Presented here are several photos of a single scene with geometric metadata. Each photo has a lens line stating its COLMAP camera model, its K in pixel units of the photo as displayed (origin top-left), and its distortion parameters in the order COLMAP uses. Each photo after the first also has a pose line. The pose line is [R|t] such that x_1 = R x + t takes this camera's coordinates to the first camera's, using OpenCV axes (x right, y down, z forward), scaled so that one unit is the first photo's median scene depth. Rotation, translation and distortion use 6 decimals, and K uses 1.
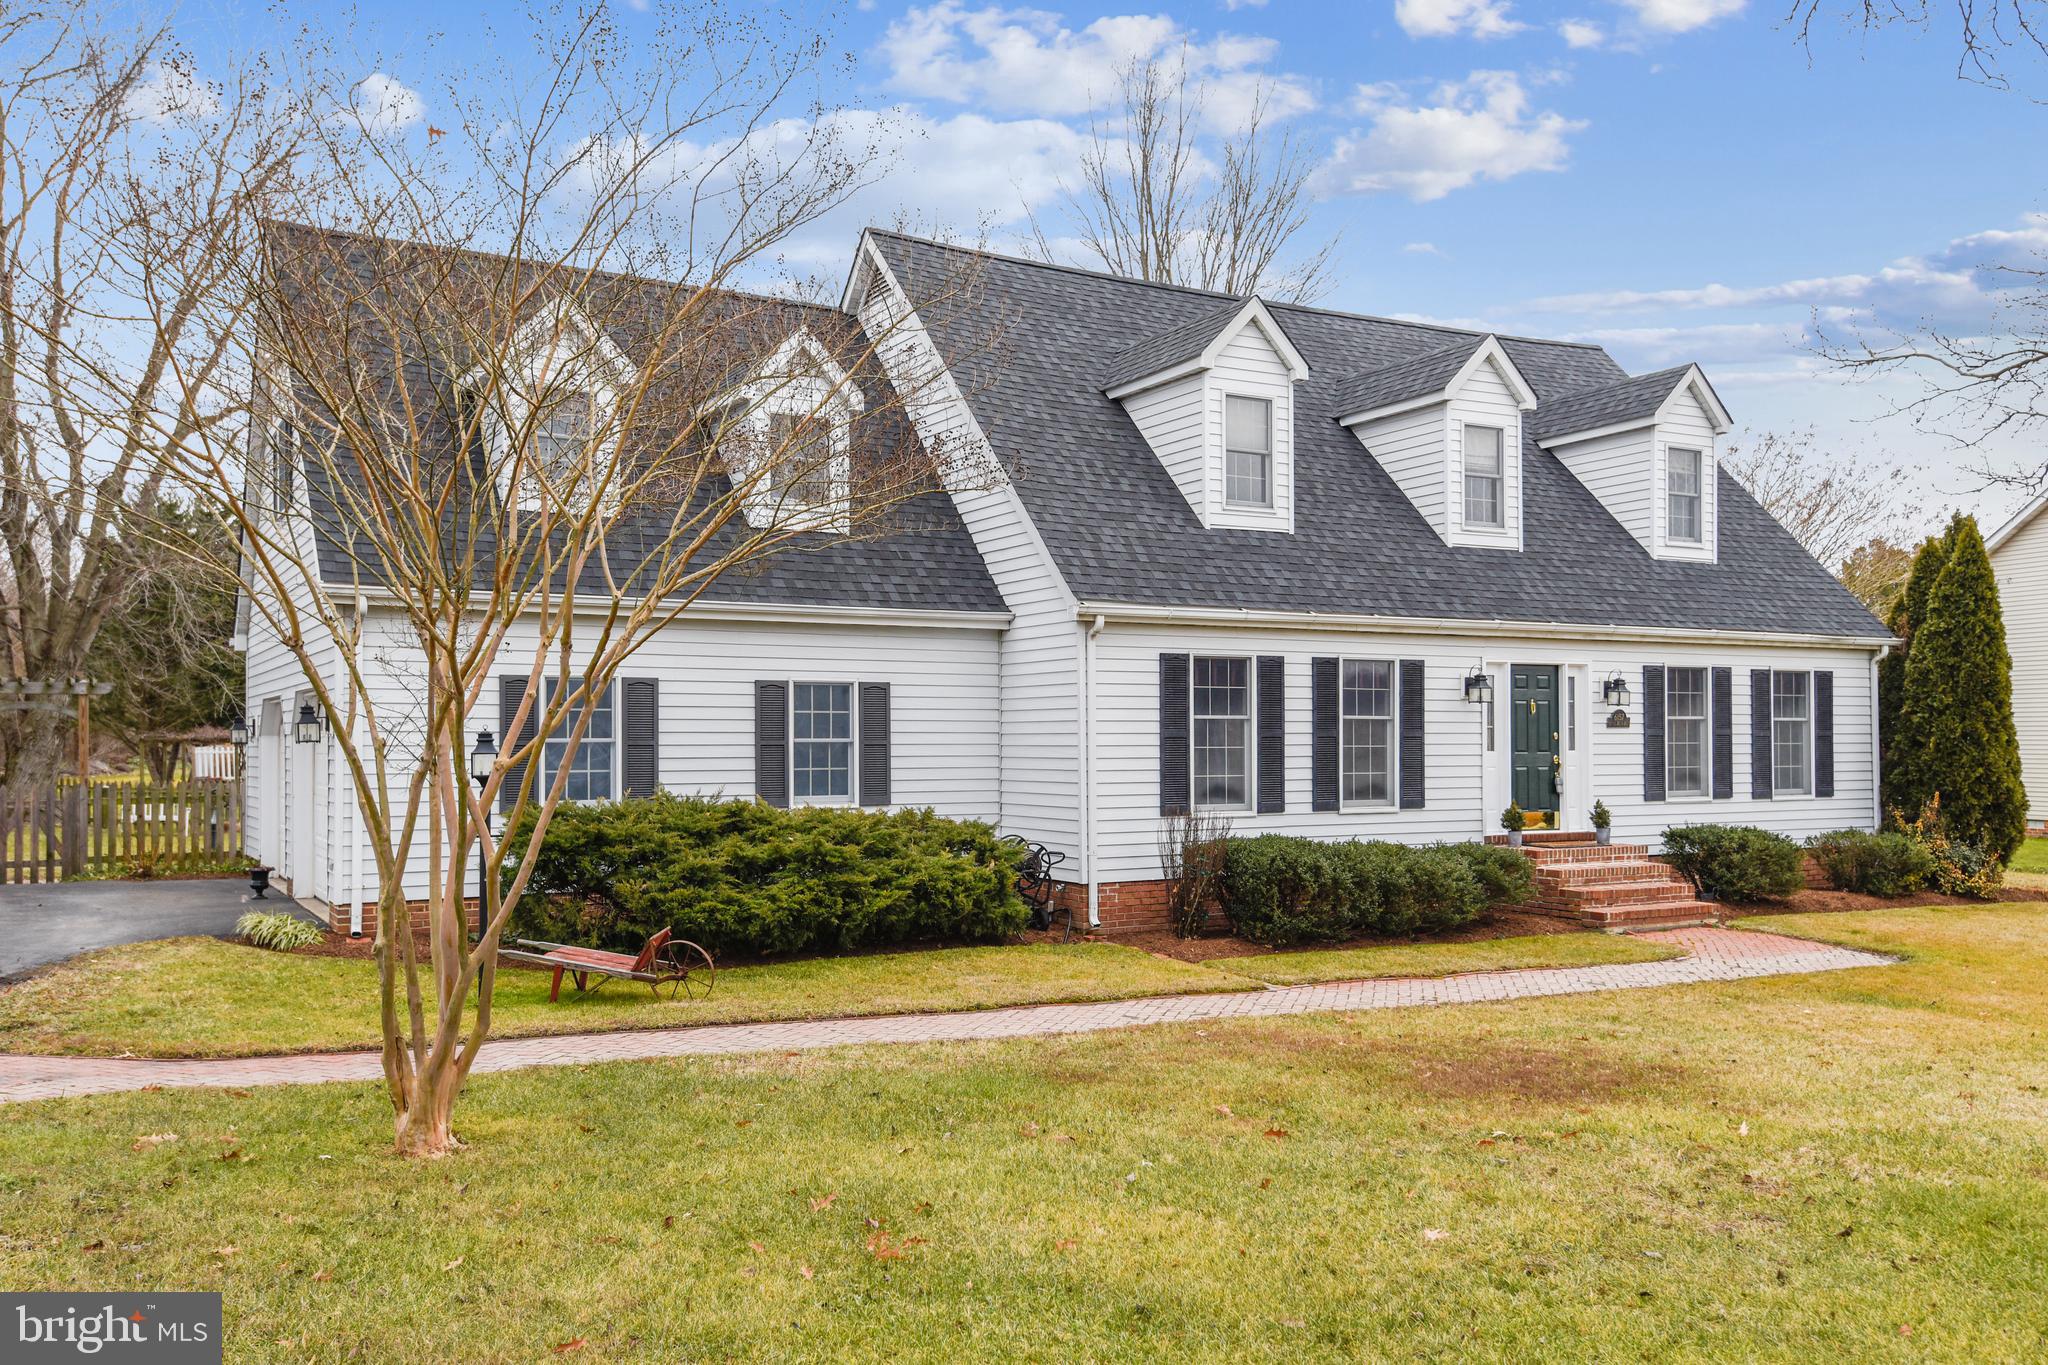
lens RADIAL K [[1601.8, 0, 1020.3], [0, 1601.8, 724.0], [0, 0, 1]] dist [0.077505, -0.006272]
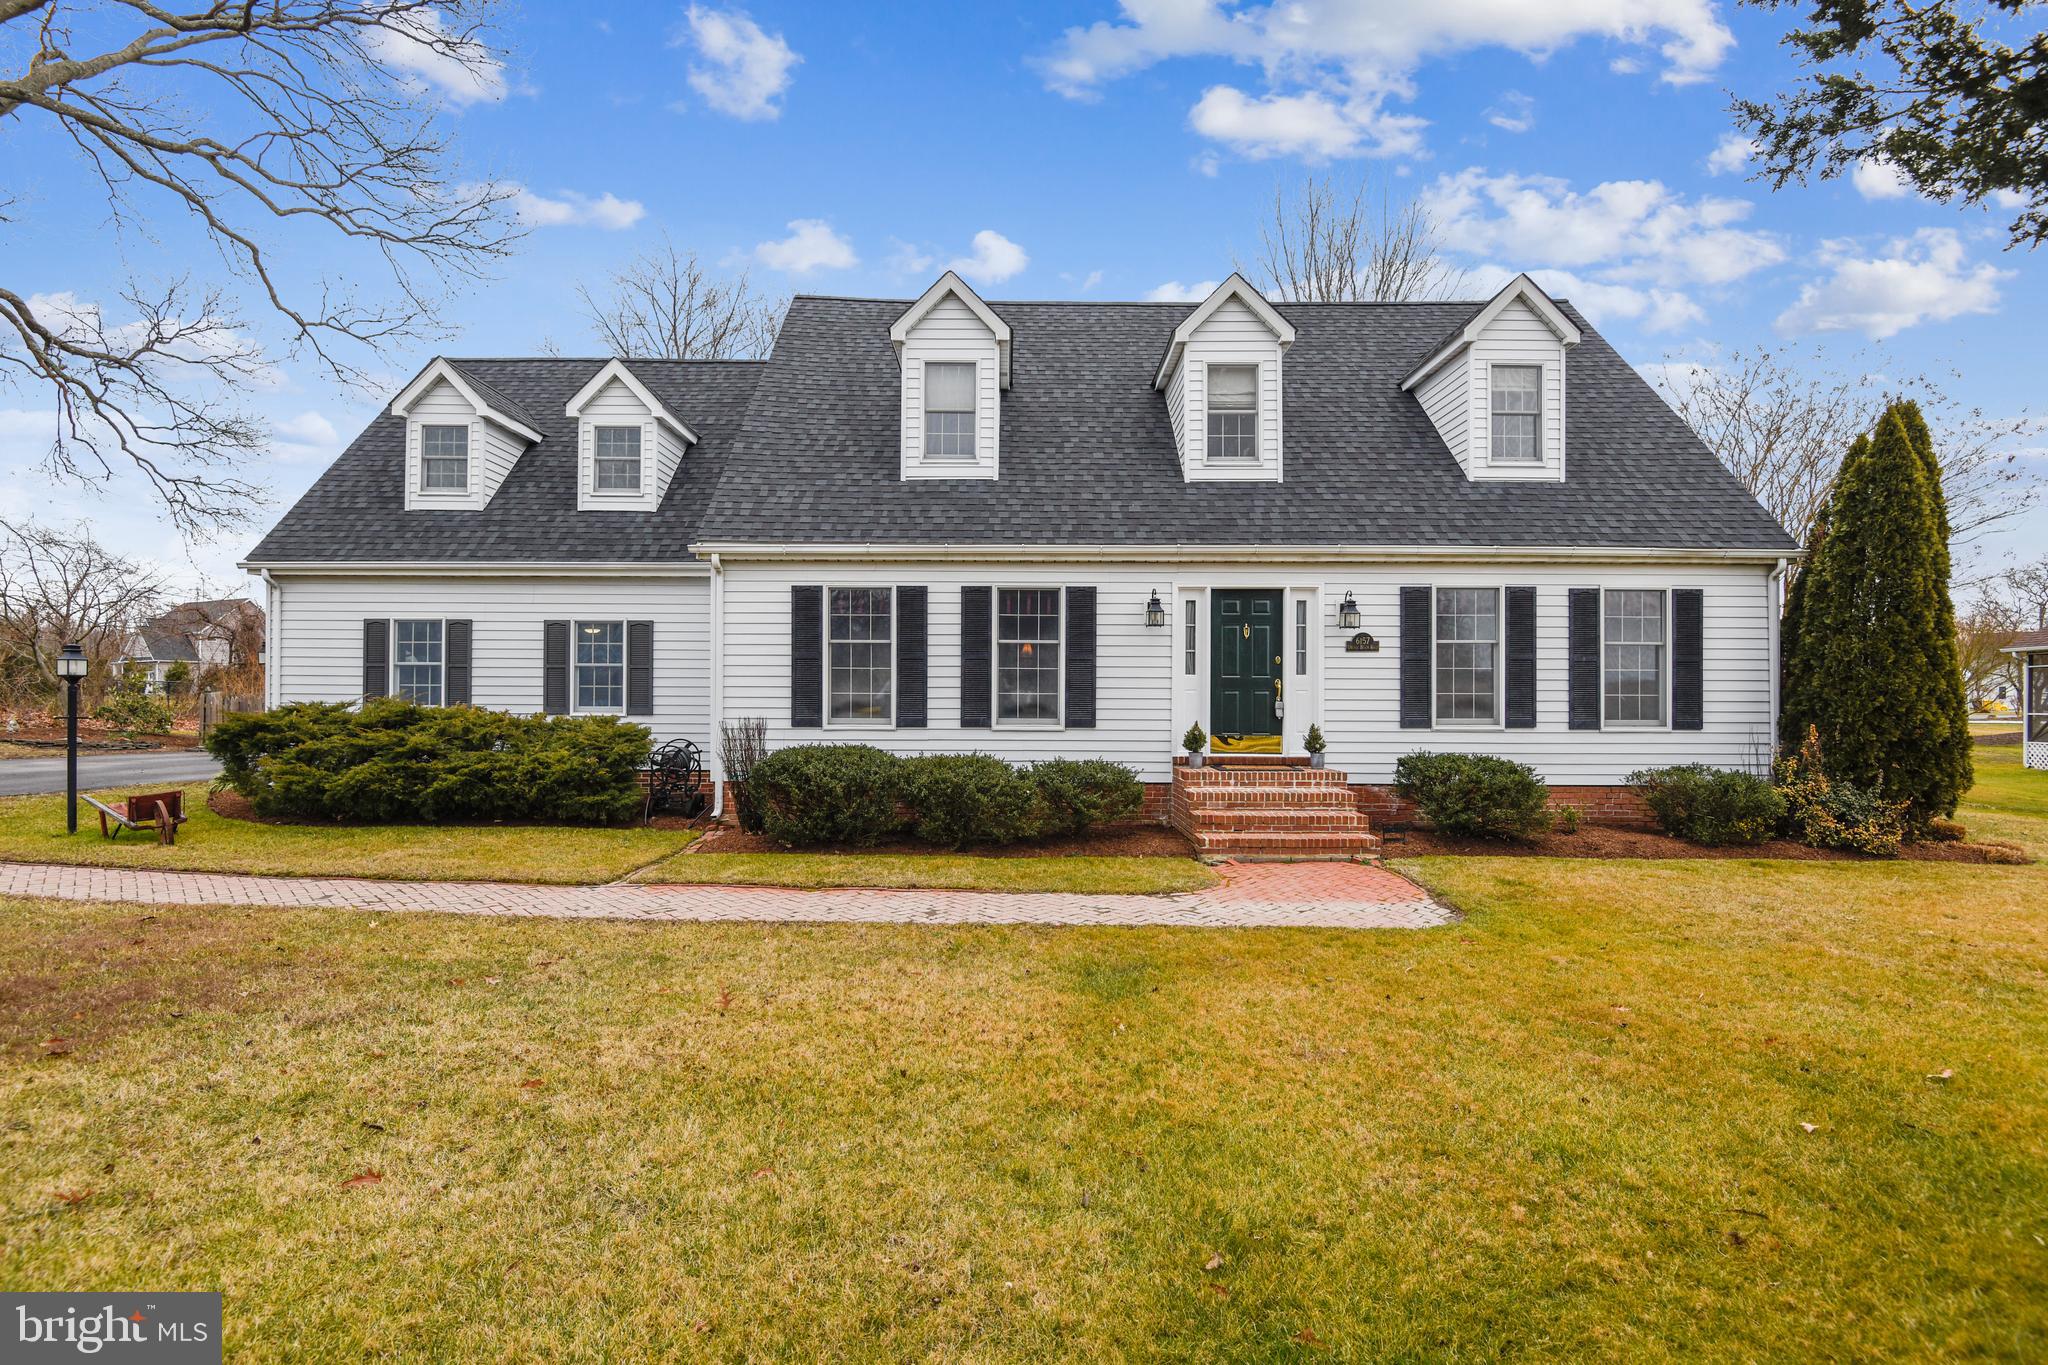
lens RADIAL K [[959.9, 0, 1024.0], [0, 959.9, 682.5], [0, 0, 1]] dist [0.018168, -0.029022]
pose [[0.871890, -0.002790, -0.489694, 0.485089], [-0.000483, 0.999978, -0.006558, 0.025301], [0.489702, 0.005954, 0.871870, 0.404408]]
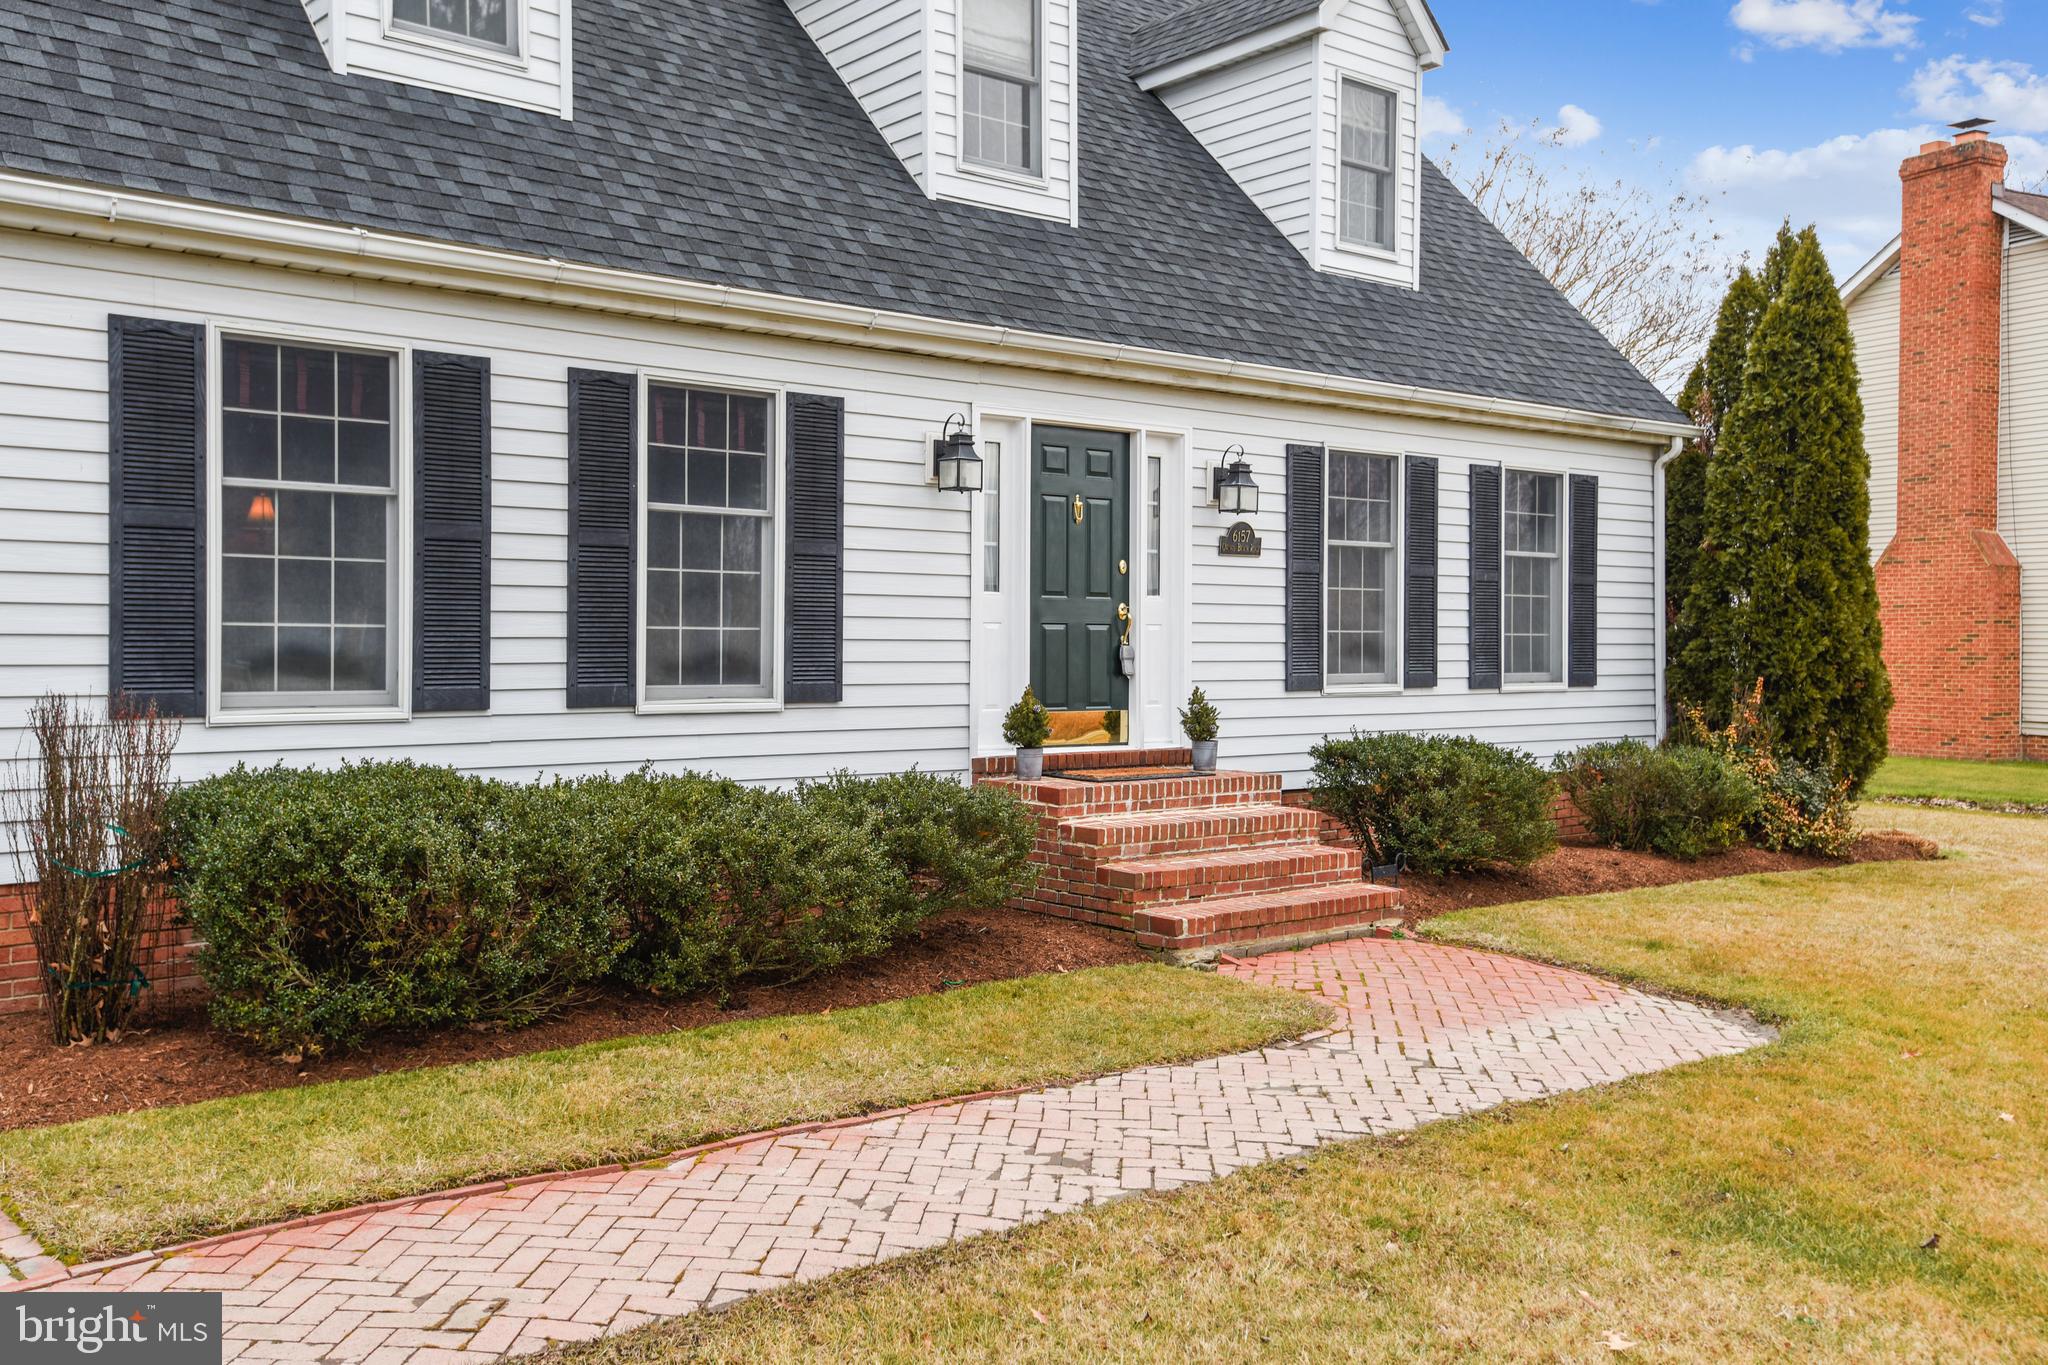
lens RADIAL K [[1759.5, 0, 988.2], [0, 1759.5, 645.8], [0, 0, 1]] dist [0.096771, 0.000723]
pose [[0.988025, 0.006008, 0.154174, 0.199620], [-0.007894, 0.999901, 0.011622, 0.026821], [-0.154089, -0.012700, 0.987975, 0.438710]]
